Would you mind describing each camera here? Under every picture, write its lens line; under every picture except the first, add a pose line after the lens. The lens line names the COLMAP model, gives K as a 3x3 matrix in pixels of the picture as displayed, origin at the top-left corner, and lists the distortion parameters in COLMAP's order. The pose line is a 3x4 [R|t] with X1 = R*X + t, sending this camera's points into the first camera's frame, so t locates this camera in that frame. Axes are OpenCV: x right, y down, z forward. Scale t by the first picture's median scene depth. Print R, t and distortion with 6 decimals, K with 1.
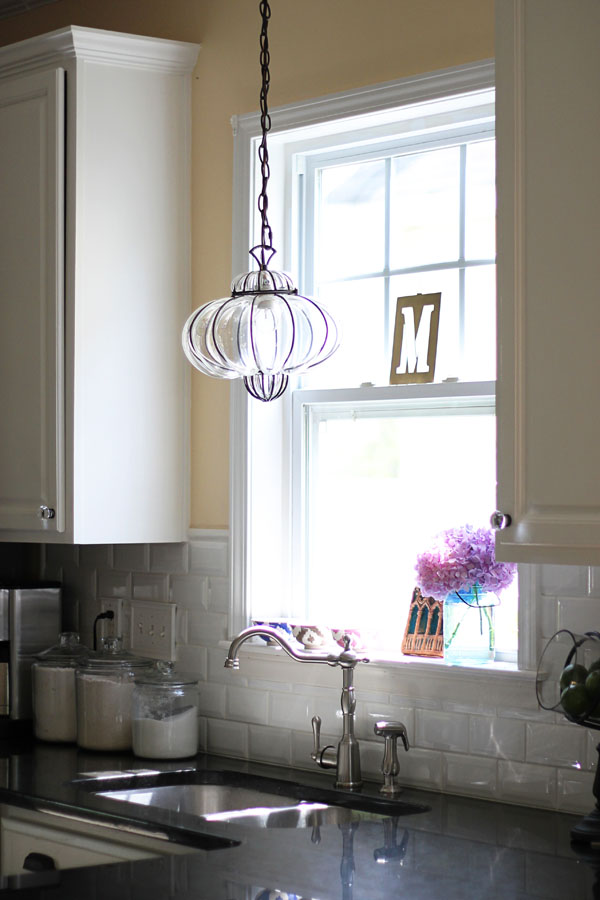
lens RADIAL K [[2139.1, 0, 300.0], [0, 2139.1, 450.0], [0, 0, 1]] dist [-0.136067, 0.136603]
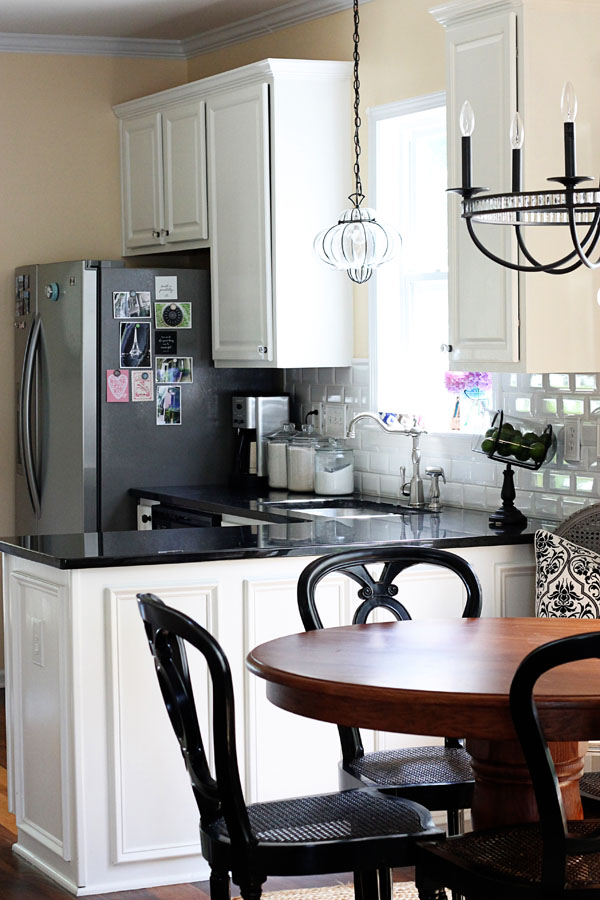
lens RADIAL K [[2139.1, 0, 300.0], [0, 2139.1, 450.0], [0, 0, 1]] dist [-0.136067, 0.136603]
pose [[0.969436, -0.002021, -0.245338, 0.332956], [0.019390, 0.997470, 0.068400, -0.006610], [0.244578, -0.071067, 0.967022, -0.647610]]
